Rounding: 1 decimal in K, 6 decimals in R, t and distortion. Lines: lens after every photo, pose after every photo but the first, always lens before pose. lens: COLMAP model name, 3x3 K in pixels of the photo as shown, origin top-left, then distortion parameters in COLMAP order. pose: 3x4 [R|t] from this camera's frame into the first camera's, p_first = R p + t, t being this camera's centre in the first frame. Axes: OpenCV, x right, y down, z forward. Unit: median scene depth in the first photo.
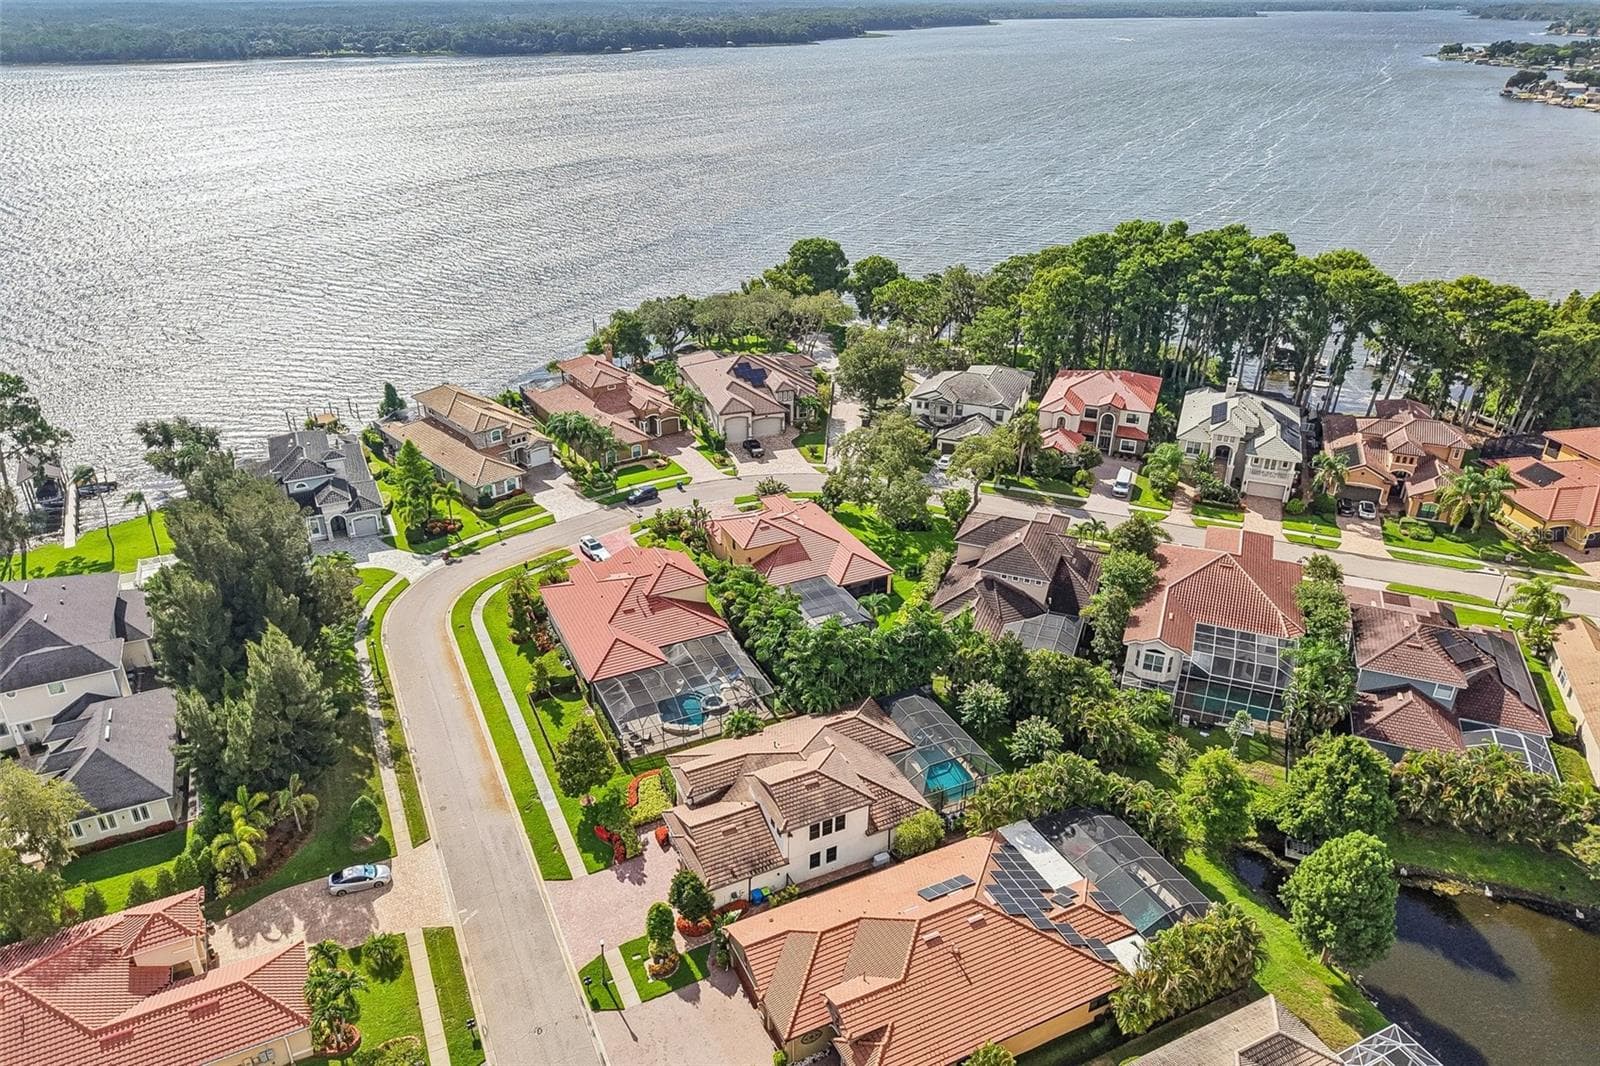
lens RADIAL K [[1077.9, 0, 791.4], [0, 1077.9, 531.4], [0, 0, 1]] dist [0.019777, -0.021408]
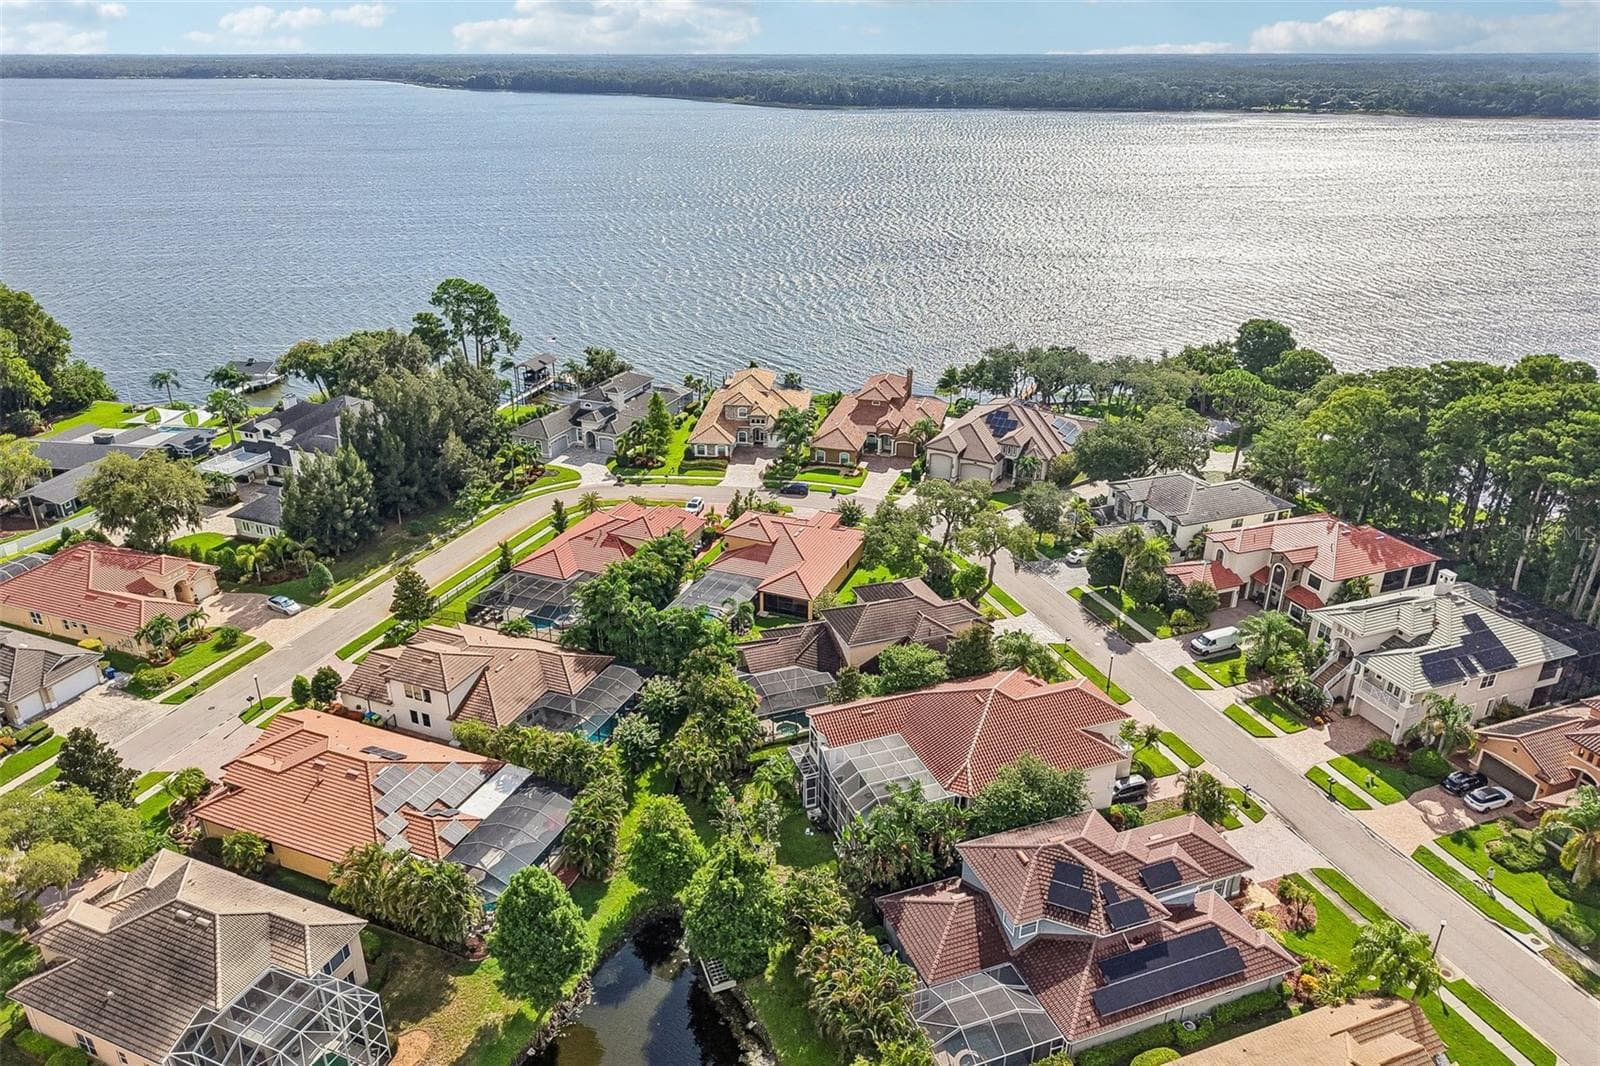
lens RADIAL K [[1077.9, 0, 791.4], [0, 1077.9, 531.4], [0, 0, 1]] dist [0.019777, -0.021408]
pose [[0.671351, 0.301041, -0.677246, 0.637562], [-0.329910, 0.939651, 0.090644, -0.093038], [0.663662, 0.162577, 0.730152, 0.187242]]
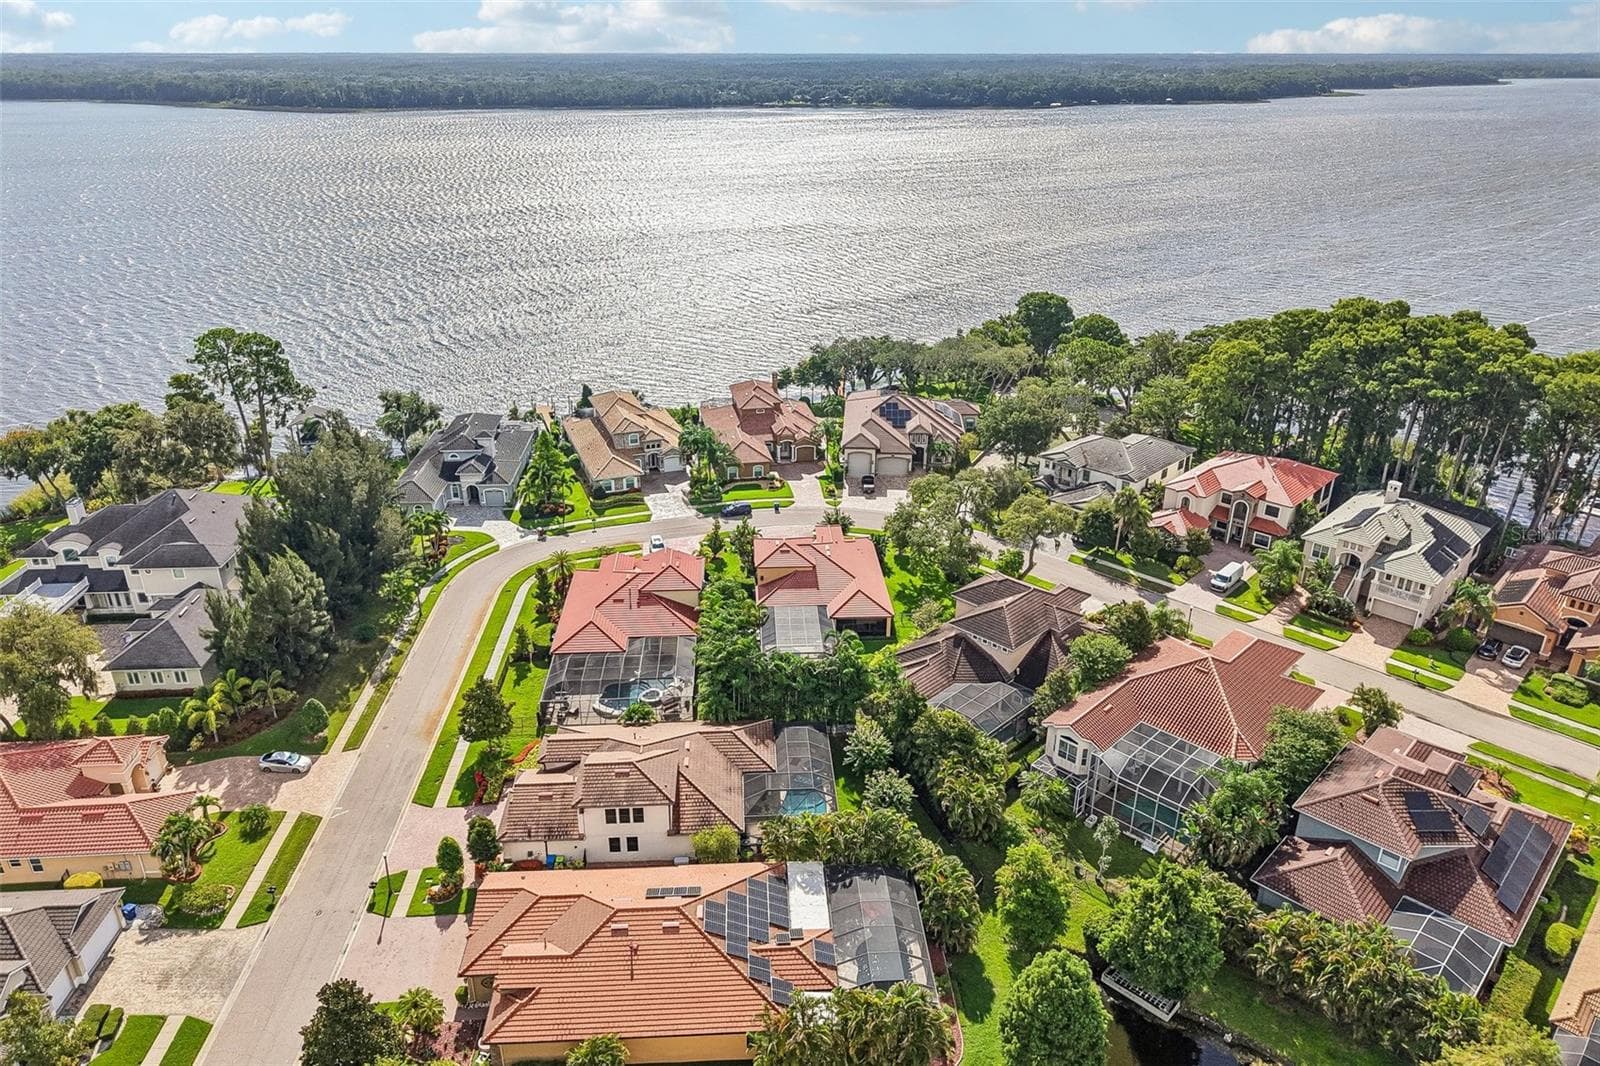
lens RADIAL K [[1077.9, 0, 791.4], [0, 1077.9, 531.4], [0, 0, 1]] dist [0.019777, -0.021408]
pose [[0.924115, 0.156023, -0.348809, 0.288288], [-0.170834, 0.985228, -0.011906, -0.009394], [0.341799, 0.070591, 0.937118, 0.022984]]
